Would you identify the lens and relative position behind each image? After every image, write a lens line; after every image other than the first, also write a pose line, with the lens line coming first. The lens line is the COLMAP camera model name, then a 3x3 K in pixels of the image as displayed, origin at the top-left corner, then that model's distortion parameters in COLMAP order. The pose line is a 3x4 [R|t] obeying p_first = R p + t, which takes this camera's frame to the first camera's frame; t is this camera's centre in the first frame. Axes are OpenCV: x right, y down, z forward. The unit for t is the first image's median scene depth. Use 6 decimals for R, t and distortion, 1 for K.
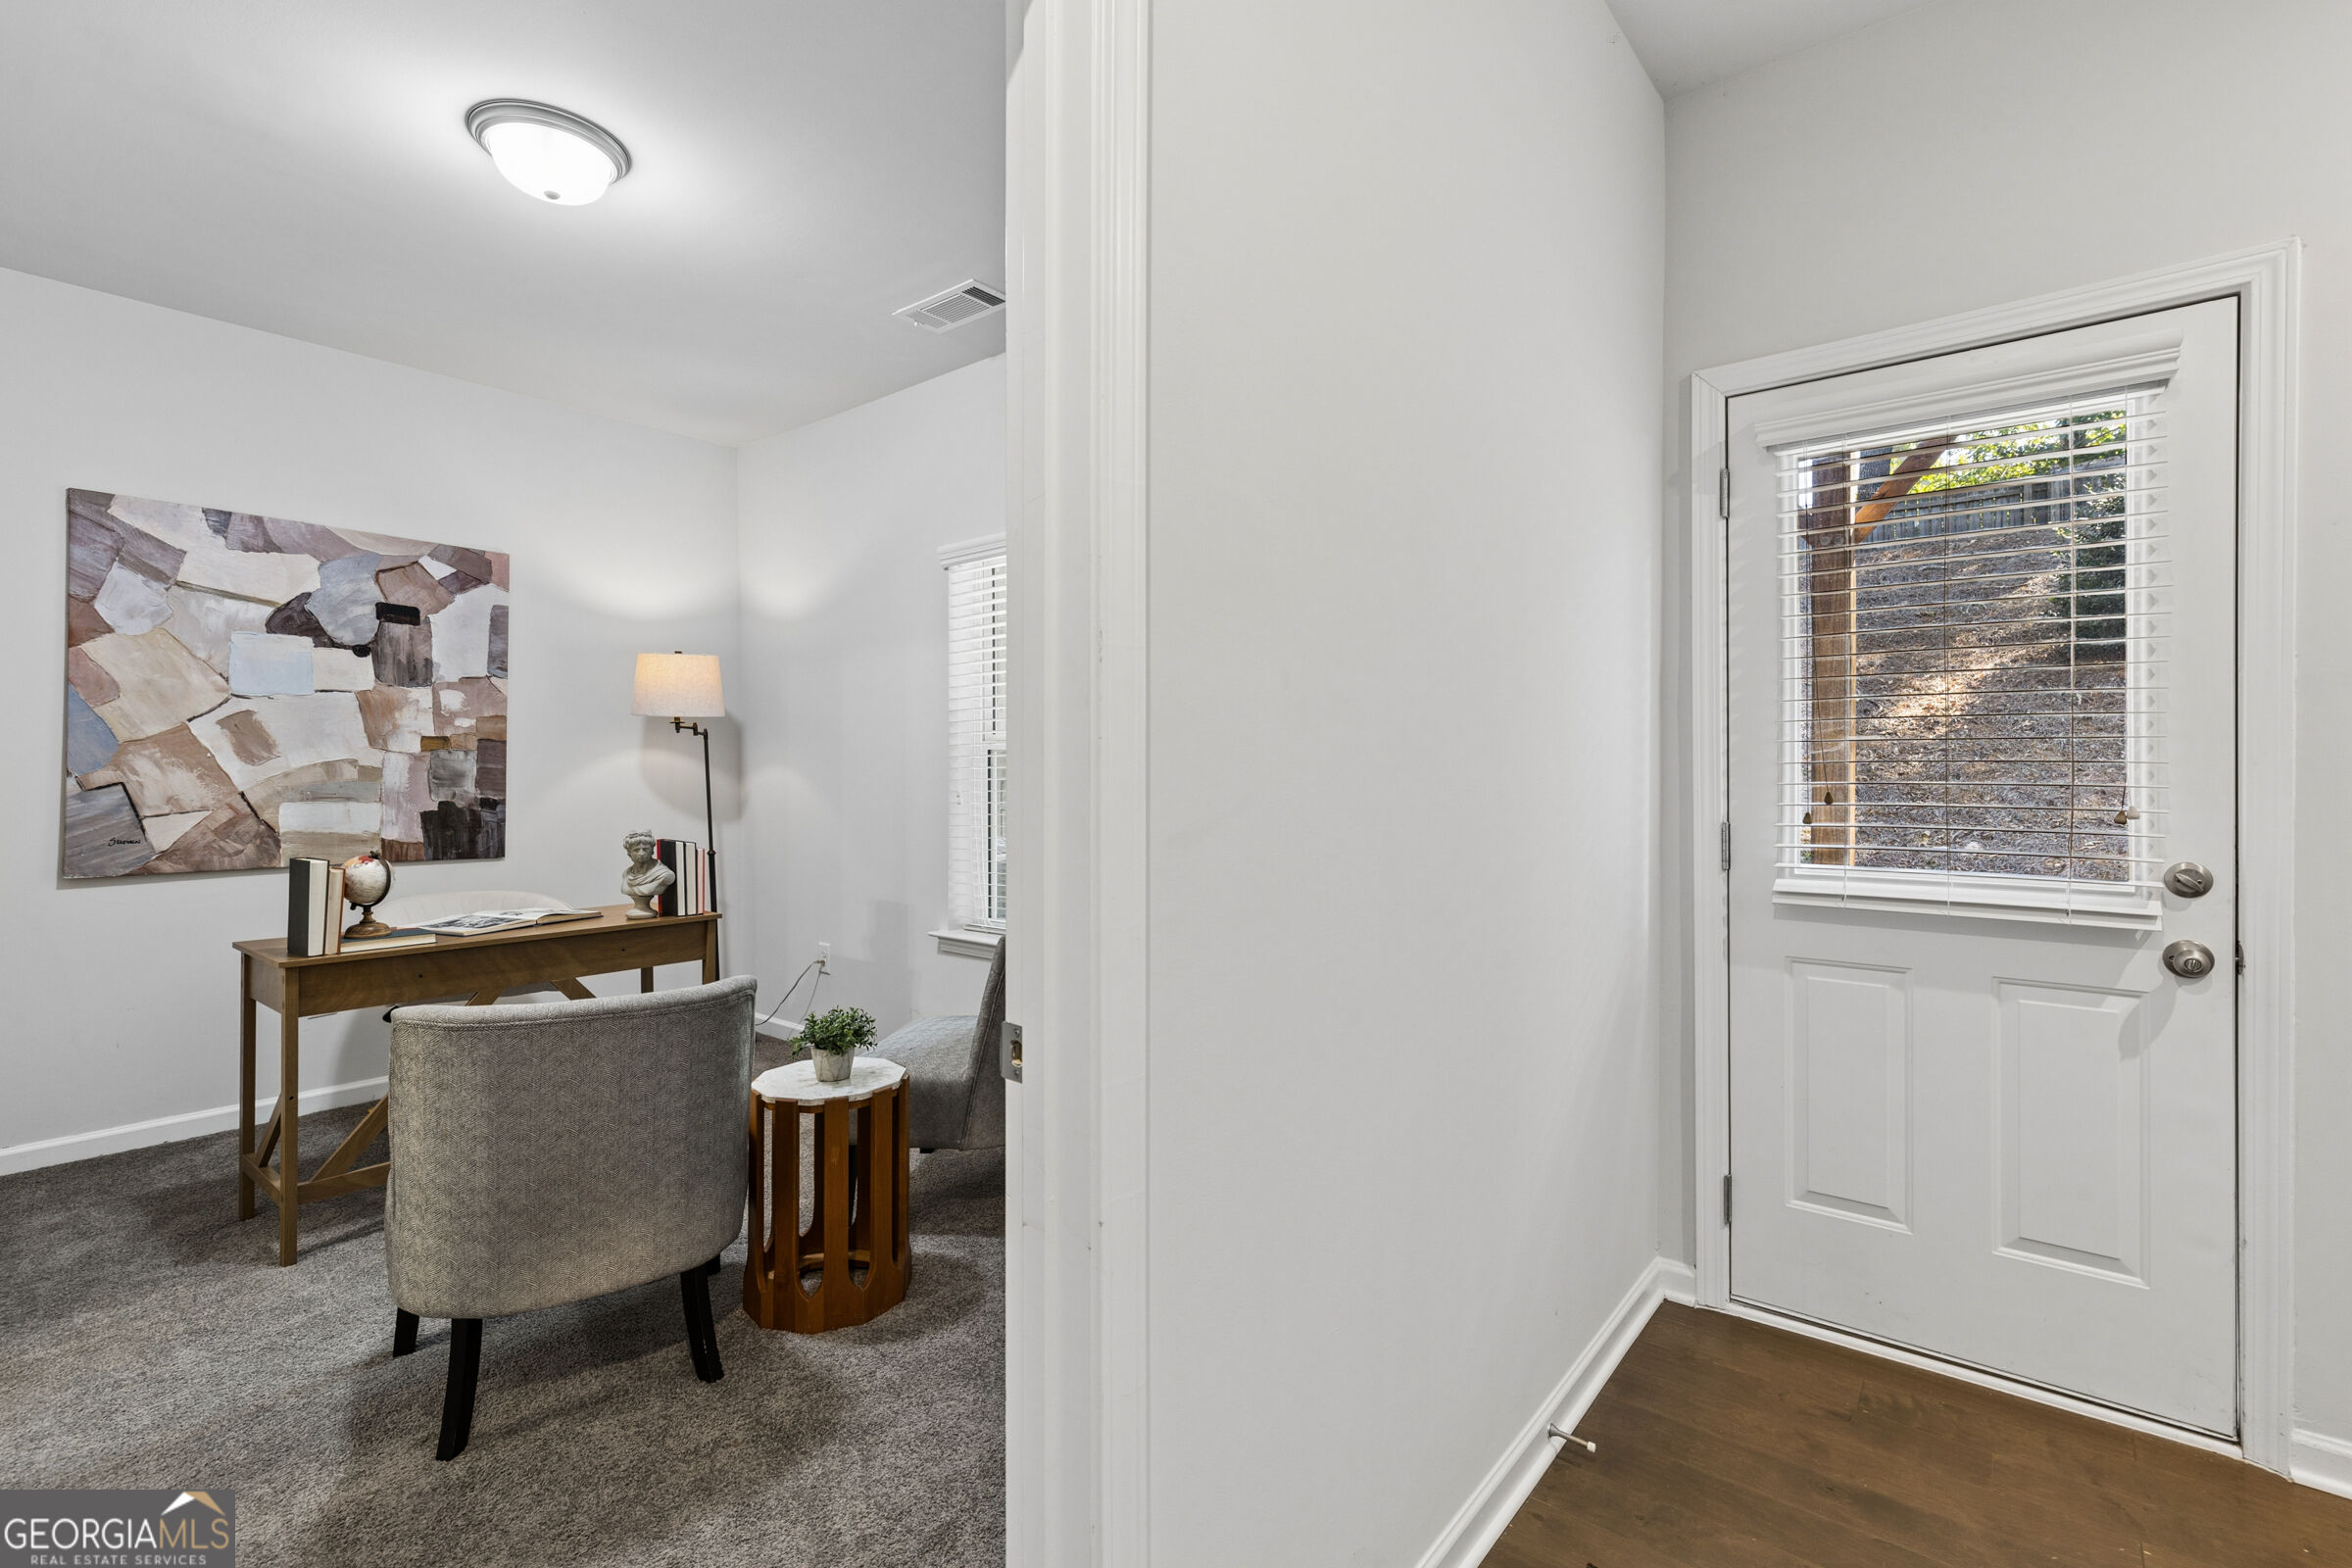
lens RADIAL K [[1067.5, 0, 1172.8], [0, 1067.5, 770.3], [0, 0, 1]] dist [0.009475, -0.000343]
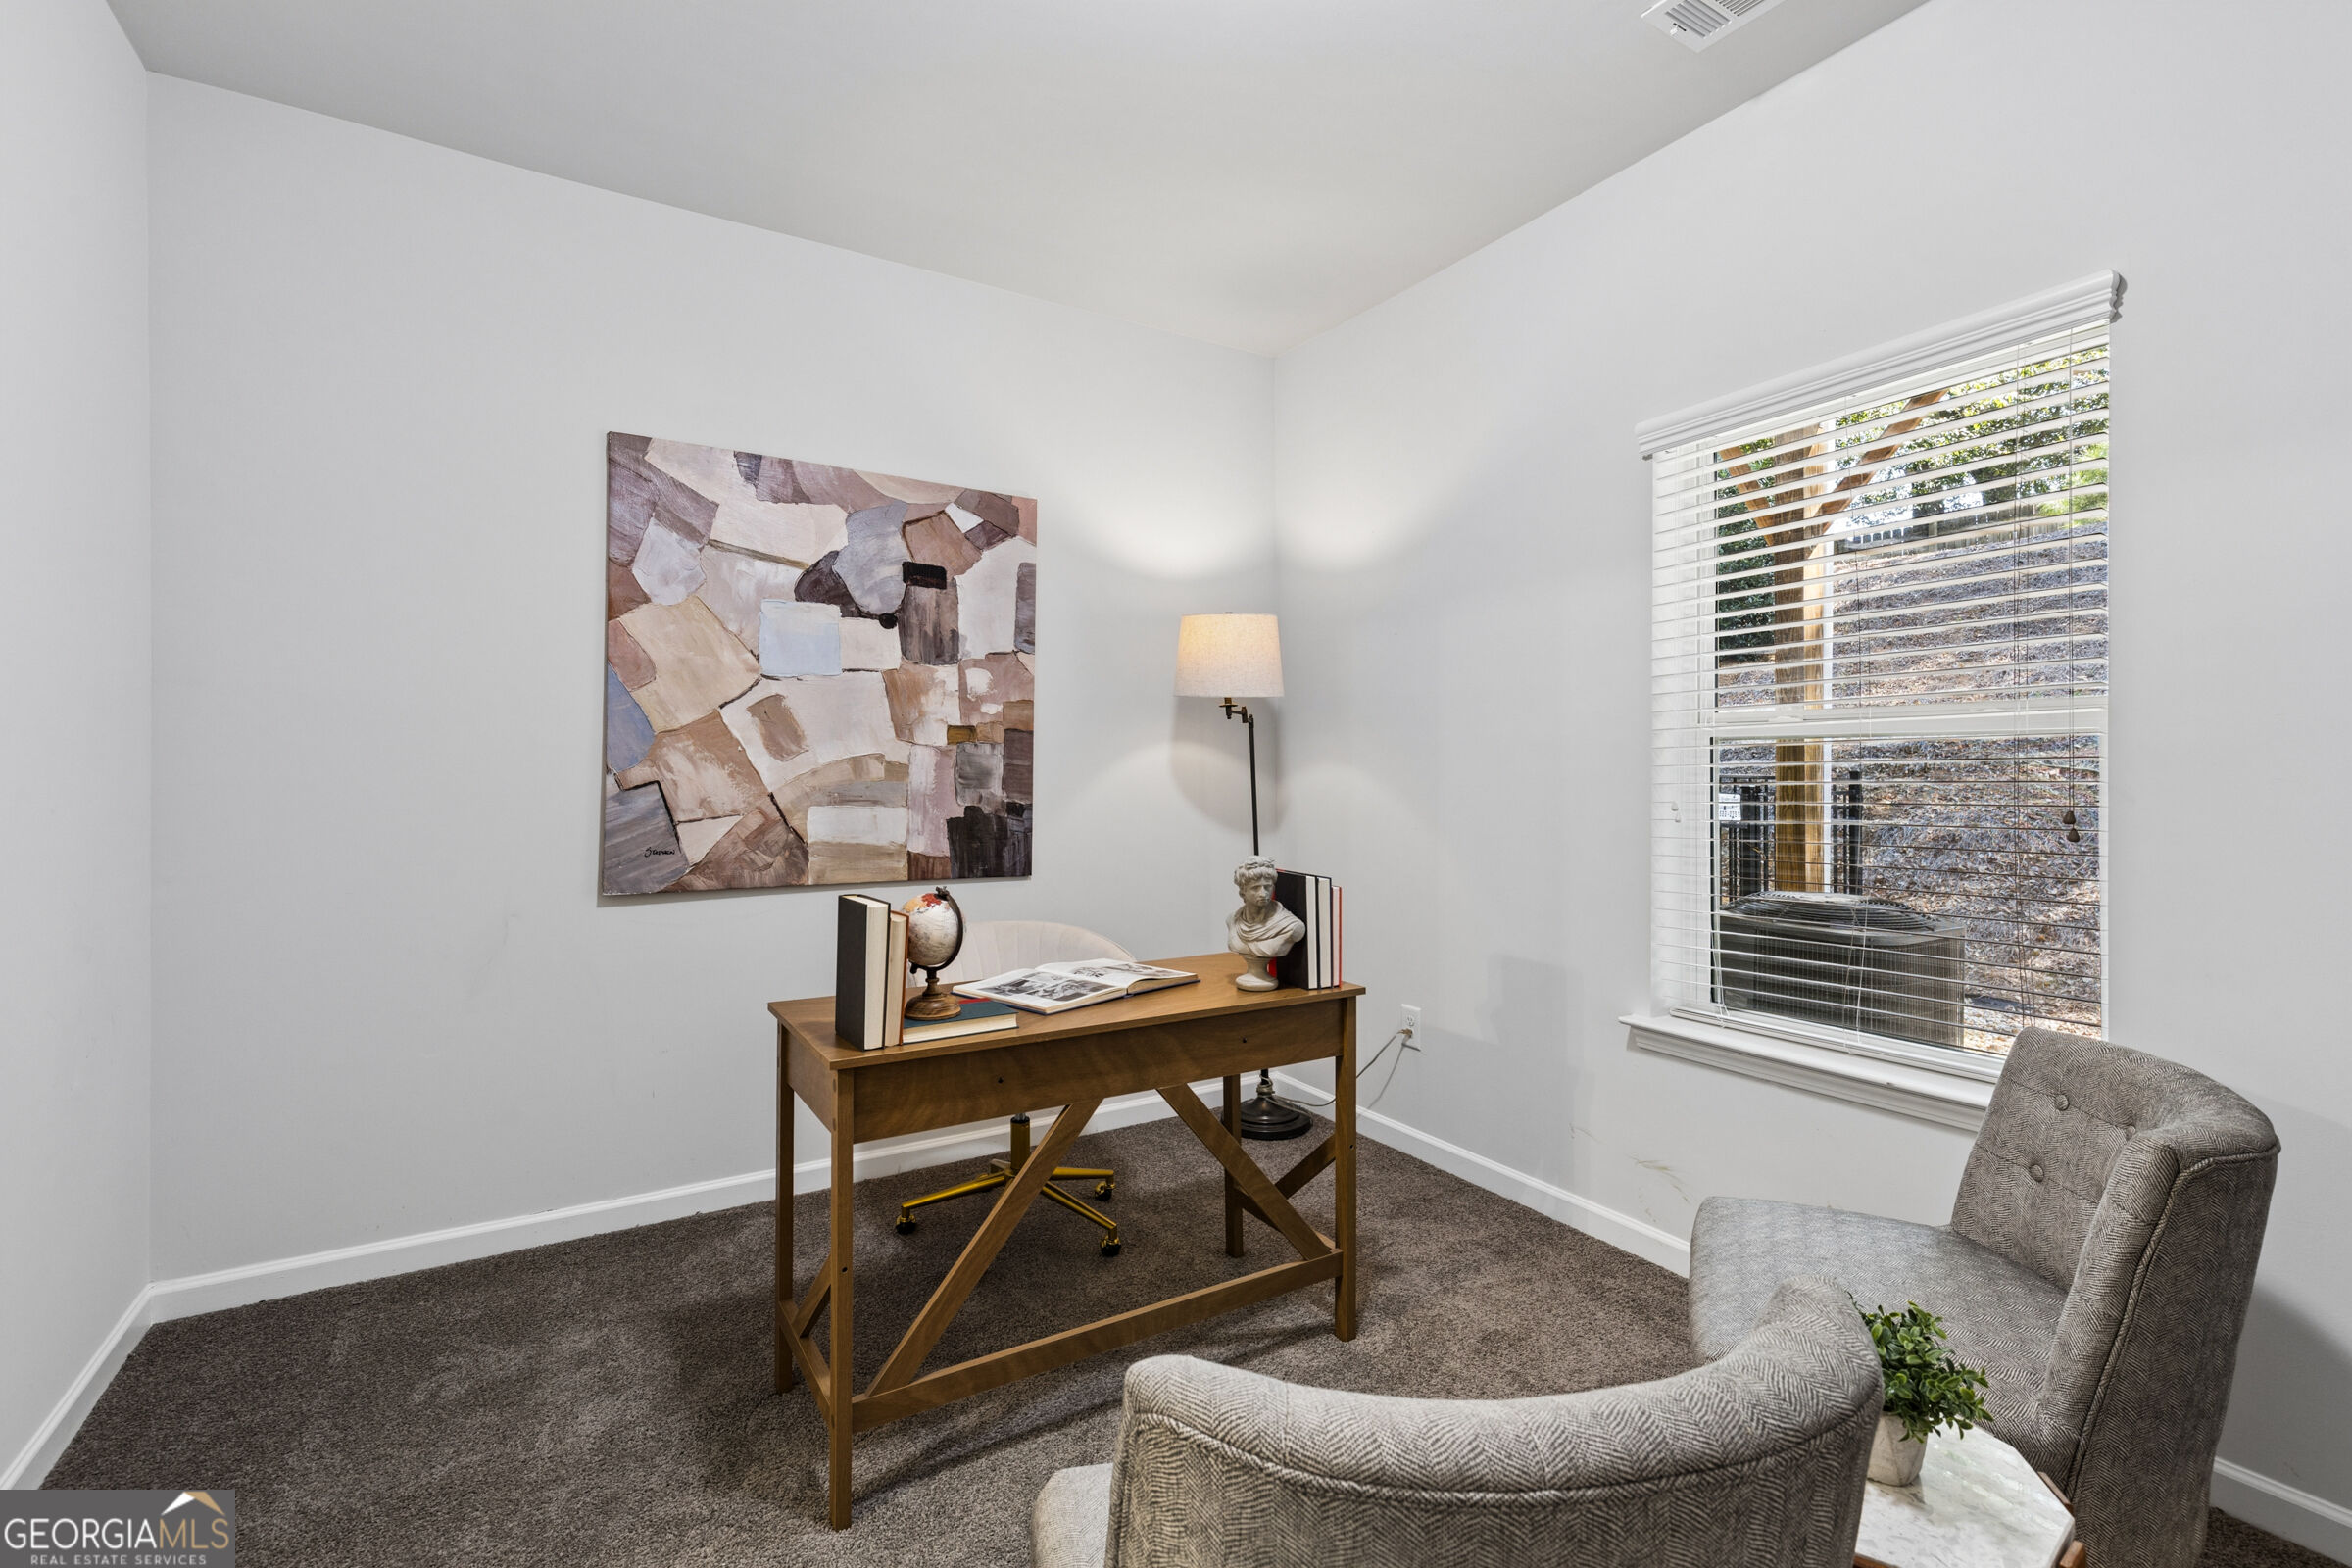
lens RADIAL K [[1067.5, 0, 1166.2], [0, 1067.5, 775.4], [0, 0, 1]] dist [0.009475, -0.000343]
pose [[0.940458, 0.003682, -0.339890, -0.305033], [-0.002618, 0.999990, 0.003590, 0.002811], [0.339900, -0.002487, 0.940458, 0.334334]]
